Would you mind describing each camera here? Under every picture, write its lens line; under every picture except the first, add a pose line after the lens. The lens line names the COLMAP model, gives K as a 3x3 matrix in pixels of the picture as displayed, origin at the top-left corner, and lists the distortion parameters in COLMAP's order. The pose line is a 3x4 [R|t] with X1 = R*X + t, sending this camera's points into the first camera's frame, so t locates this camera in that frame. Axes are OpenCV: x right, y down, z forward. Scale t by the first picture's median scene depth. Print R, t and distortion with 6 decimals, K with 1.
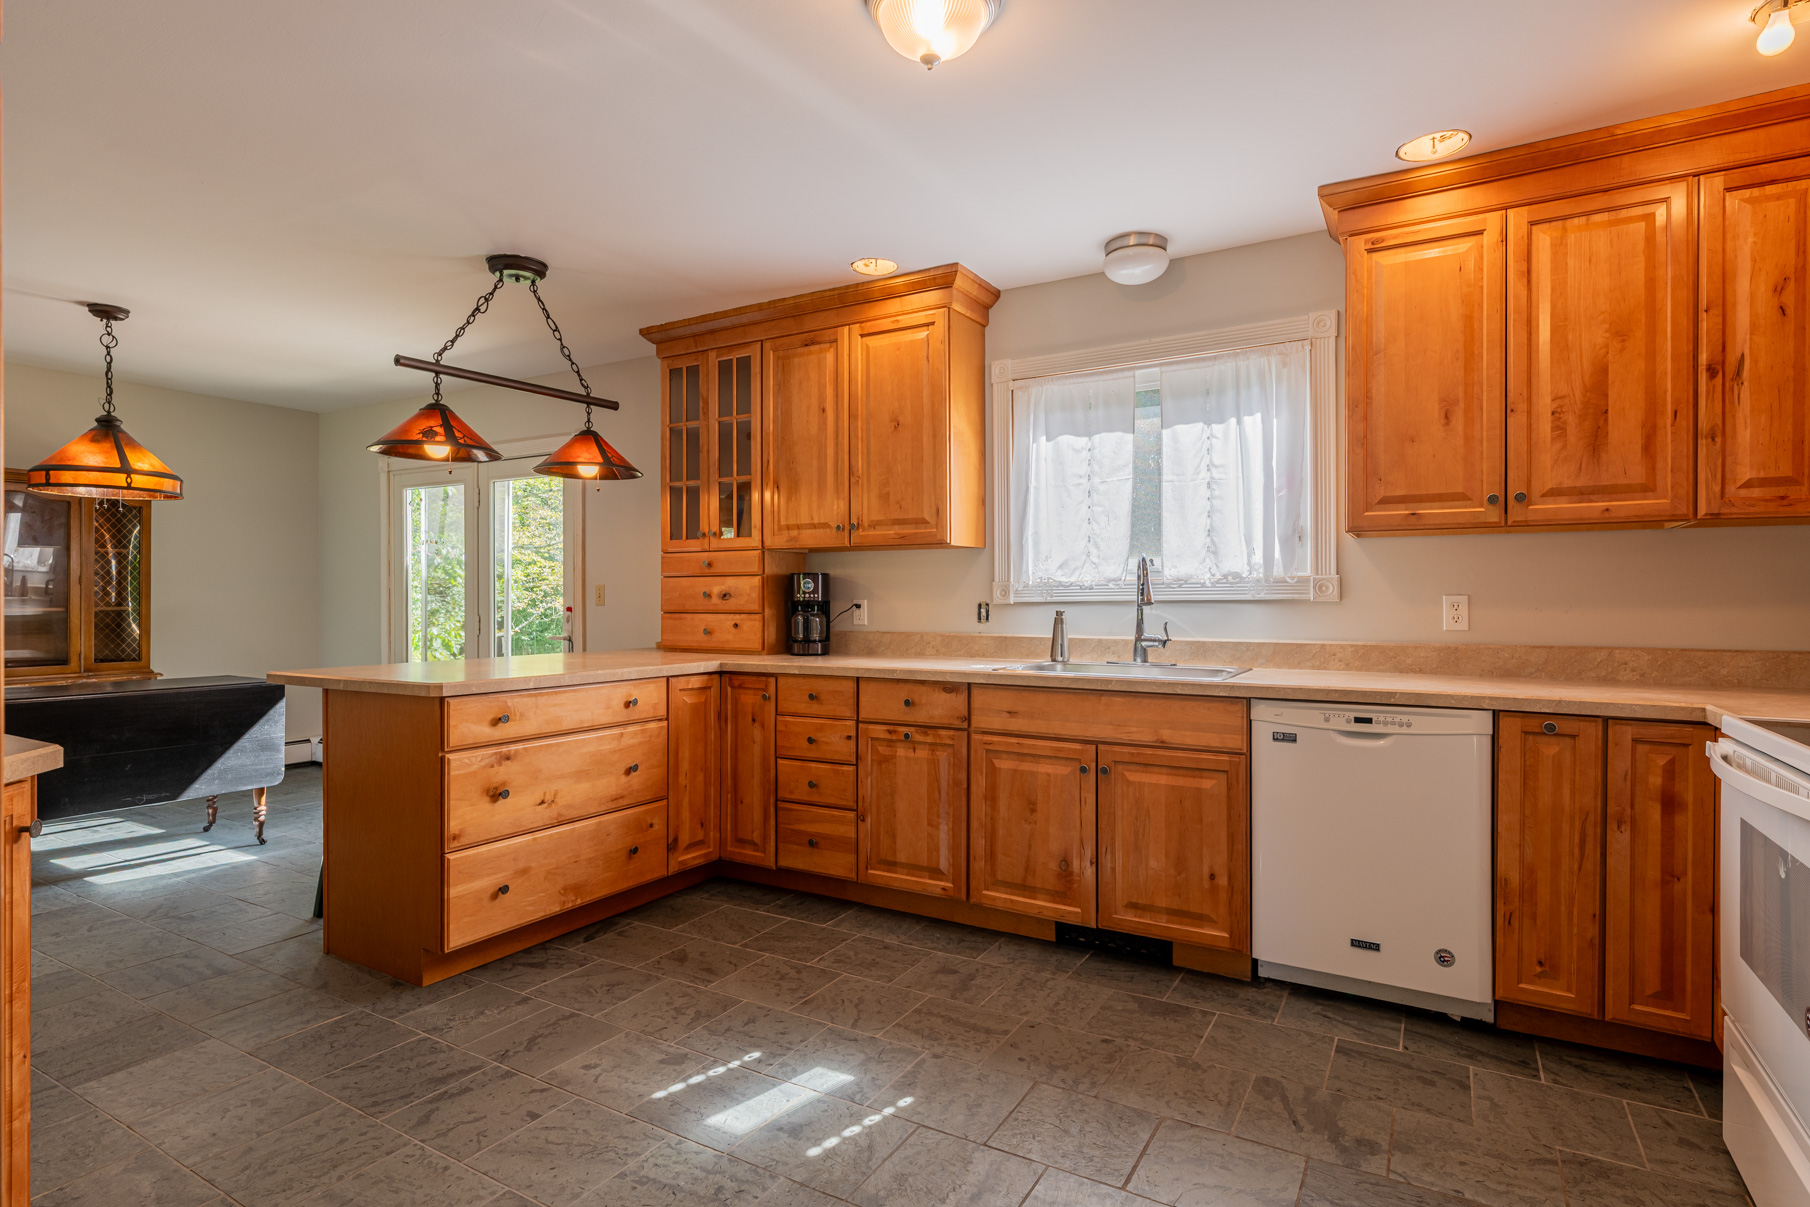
lens RADIAL K [[927.7, 0, 893.2], [0, 927.7, 599.6], [0, 0, 1]] dist [-0.002255, -0.000472]
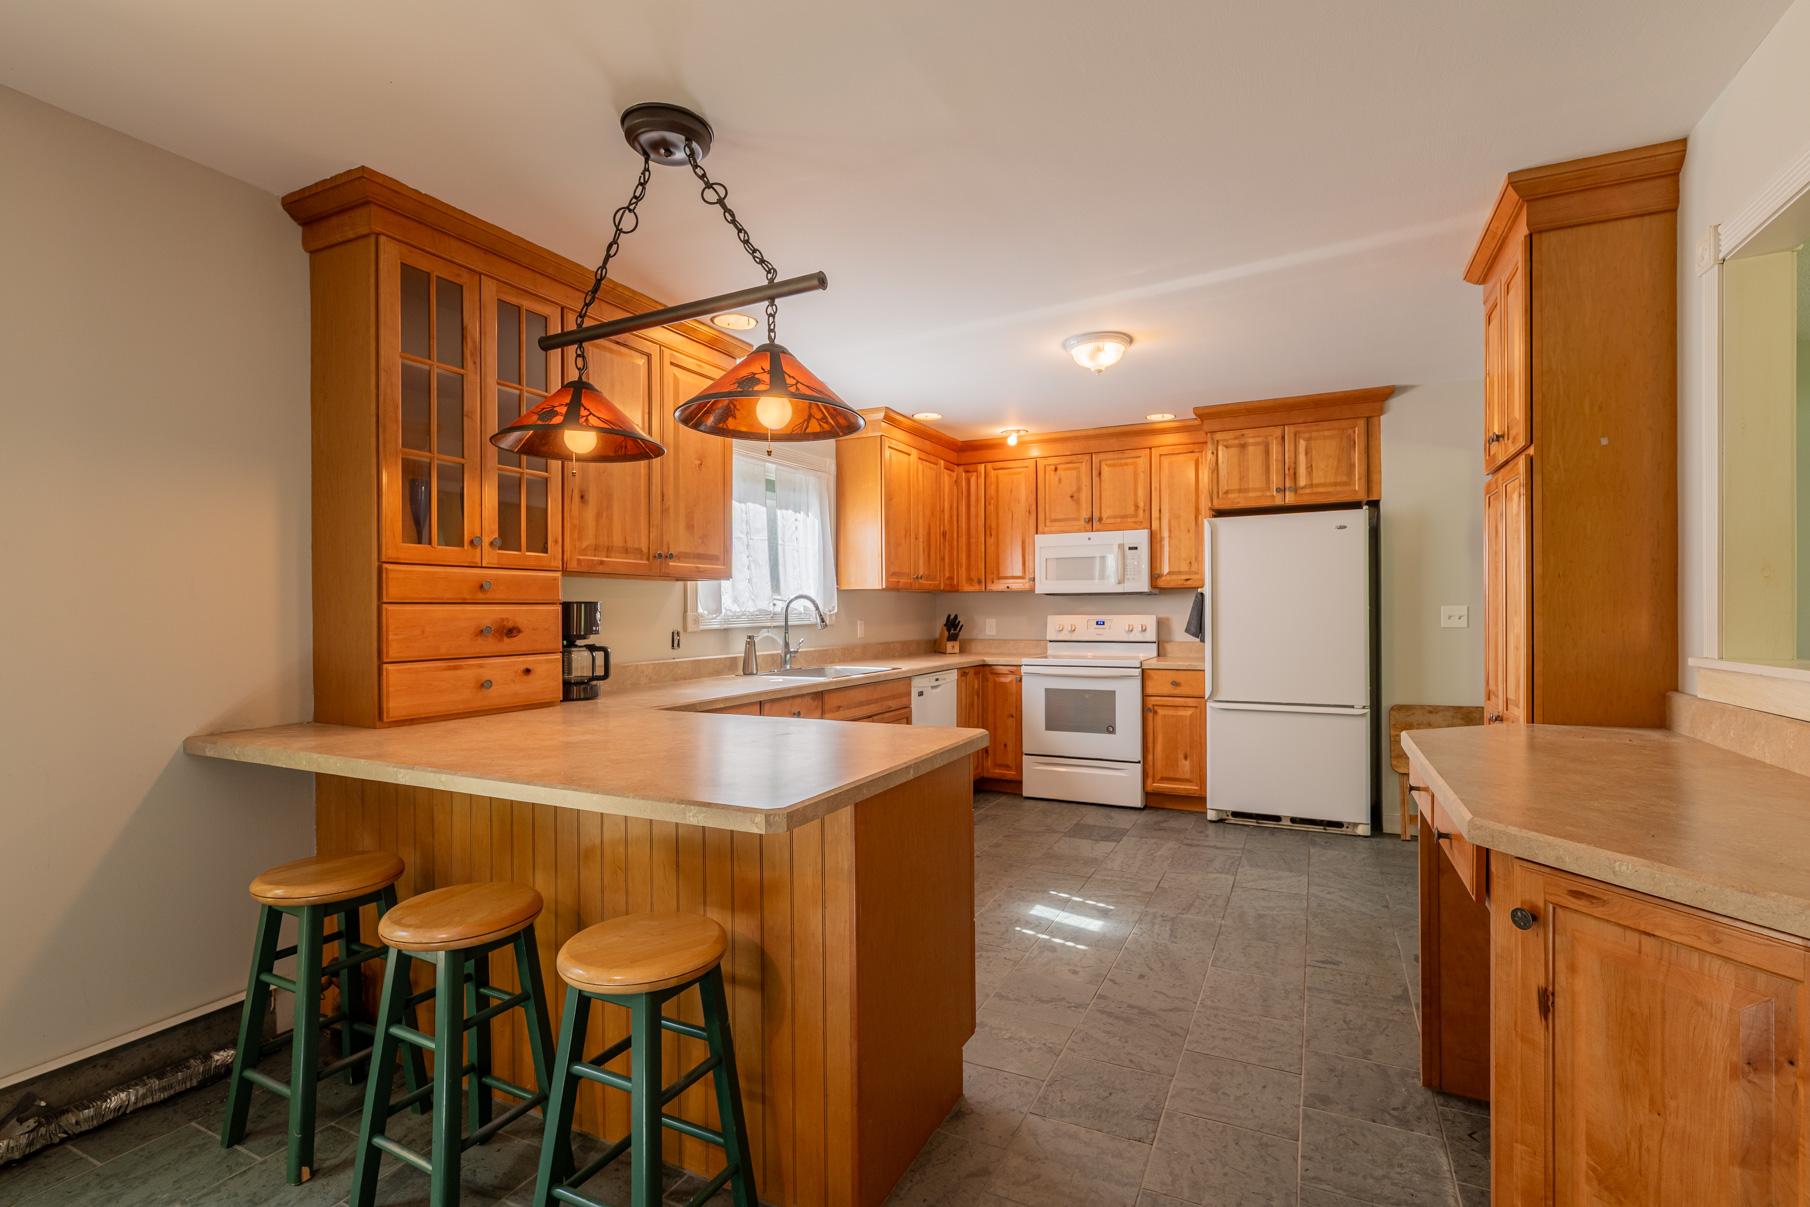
lens RADIAL K [[824.2, 0, 927.7], [0, 824.2, 614.5], [0, 0, 1]] dist [0.000855, -0.000100]
pose [[-0.099959, -0.004720, 0.994980, -0.921956], [0.005166, 0.999973, 0.005262, -0.020504], [-0.994978, 0.005666, -0.099932, 0.810531]]
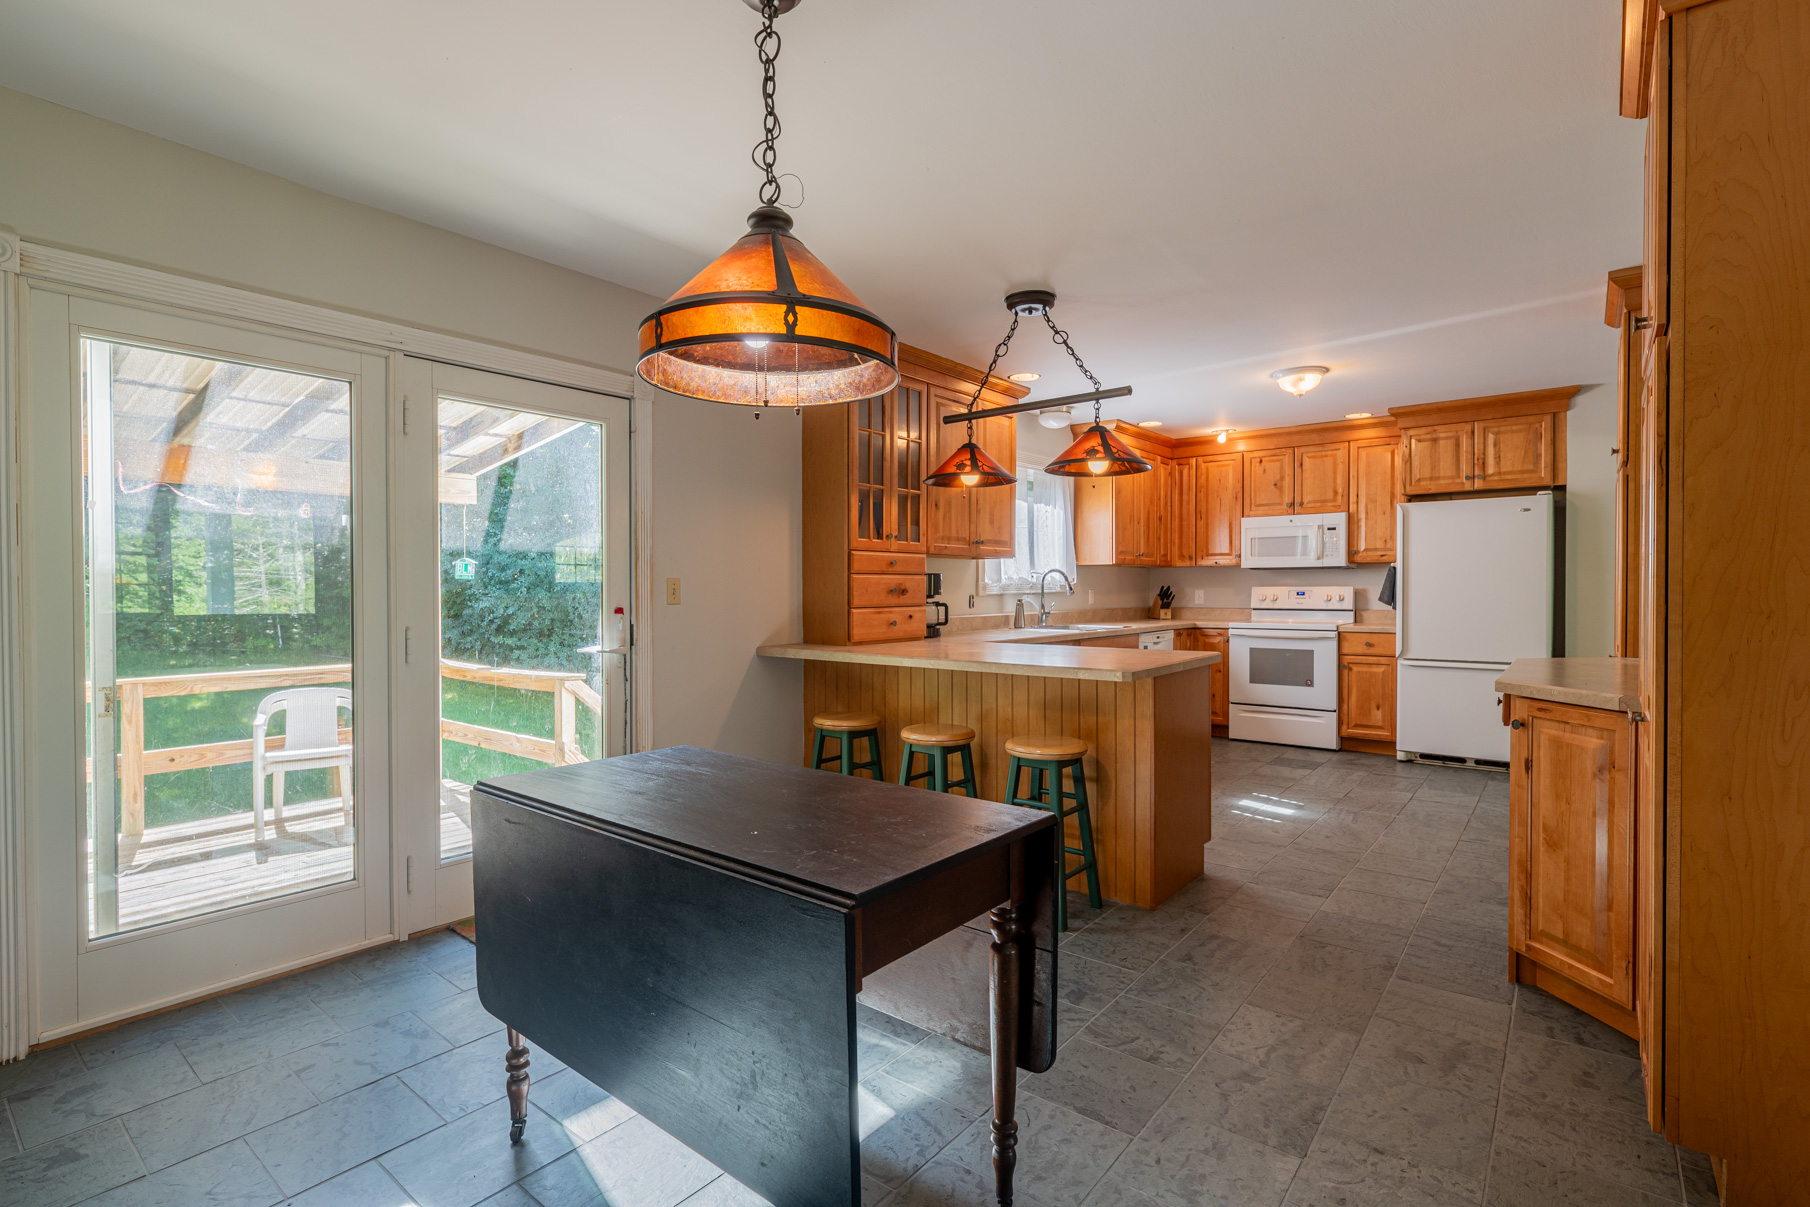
lens RADIAL K [[858.3, 0, 906.4], [0, 858.3, 603.3], [0, 0, 1]] dist [0.003150, 0.000734]
pose [[0.127110, -0.018306, 0.991720, -1.349934], [0.002626, 0.999832, 0.018119, -0.009619], [-0.991885, 0.000301, 0.127137, 0.938619]]
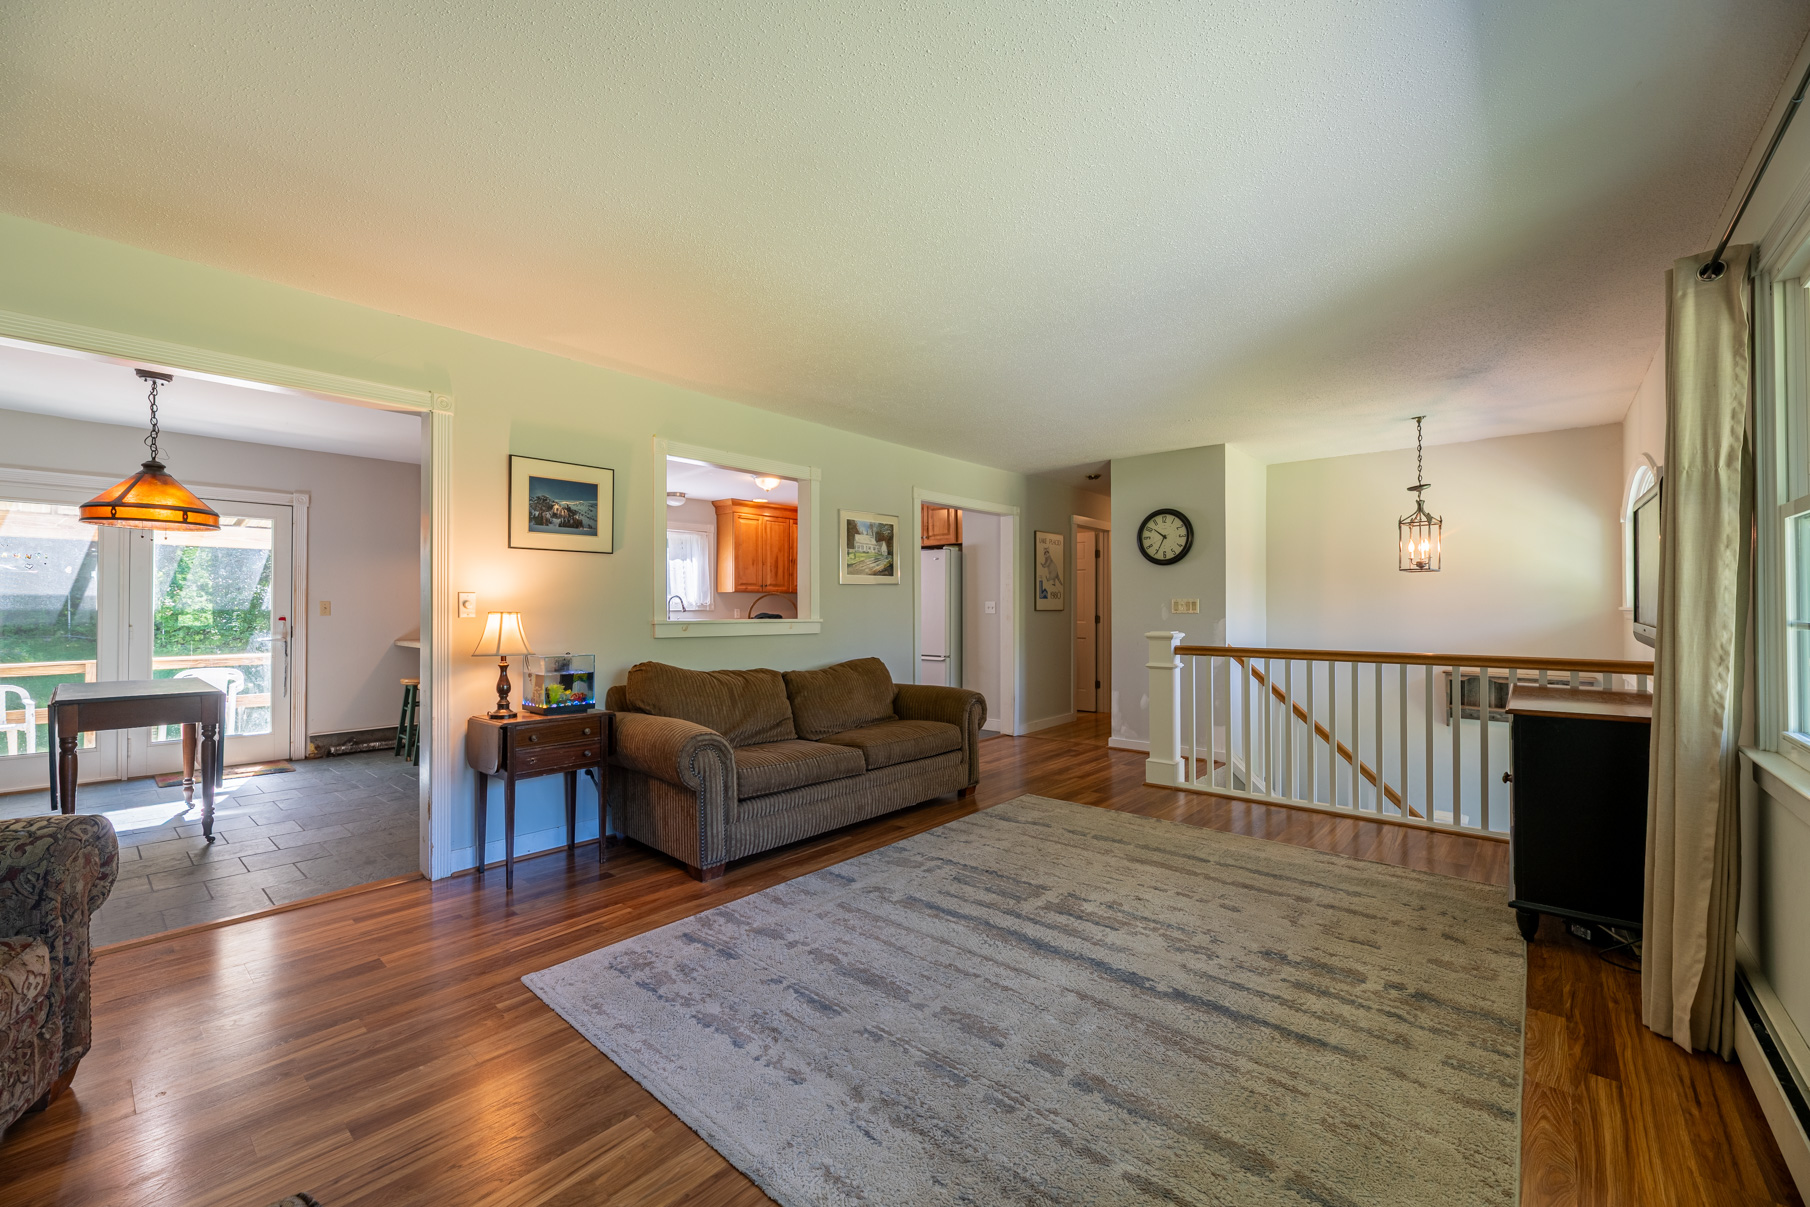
lens RADIAL K [[739.0, 0, 909.4], [0, 739.0, 602.4], [0, 0, 1]] dist [-0.002412, -0.000010]
pose [[0.167086, 0.002203, 0.985940, -1.735055], [0.000071, 0.999997, -0.002246, -0.016303], [-0.985942, 0.000445, 0.167086, -0.141314]]
